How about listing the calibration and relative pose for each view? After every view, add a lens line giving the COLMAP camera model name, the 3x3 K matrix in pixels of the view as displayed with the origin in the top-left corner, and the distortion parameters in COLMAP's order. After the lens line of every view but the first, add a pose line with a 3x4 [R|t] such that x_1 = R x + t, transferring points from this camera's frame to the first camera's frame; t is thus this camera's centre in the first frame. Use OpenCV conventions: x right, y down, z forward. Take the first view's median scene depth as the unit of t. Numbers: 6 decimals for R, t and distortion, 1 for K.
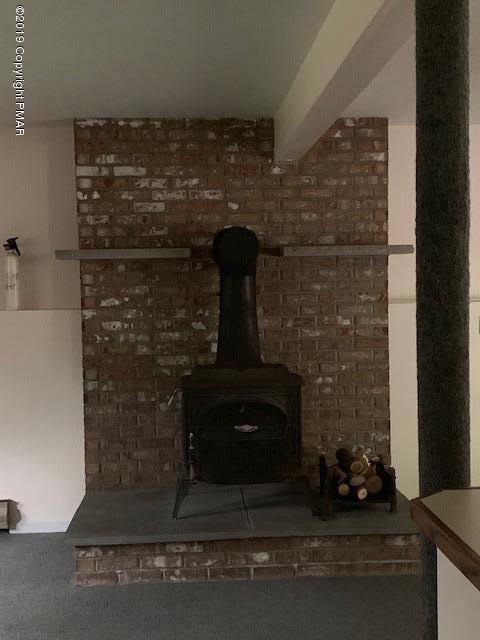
lens RADIAL K [[844.6, 0, 240.0], [0, 844.6, 320.0], [0, 0, 1]] dist [0.022504, -0.029680]
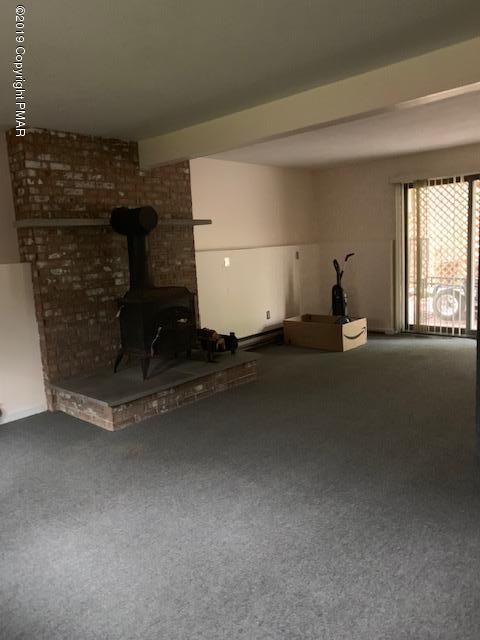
lens RADIAL K [[478.1, 0, 240.3], [0, 478.1, 332.1], [0, 0, 1]] dist [0.000217, -0.139980]
pose [[0.708179, -0.142910, 0.691418, -0.520943], [0.070625, 0.988727, 0.132025, 0.023913], [-0.702491, -0.044666, 0.710289, 0.171742]]
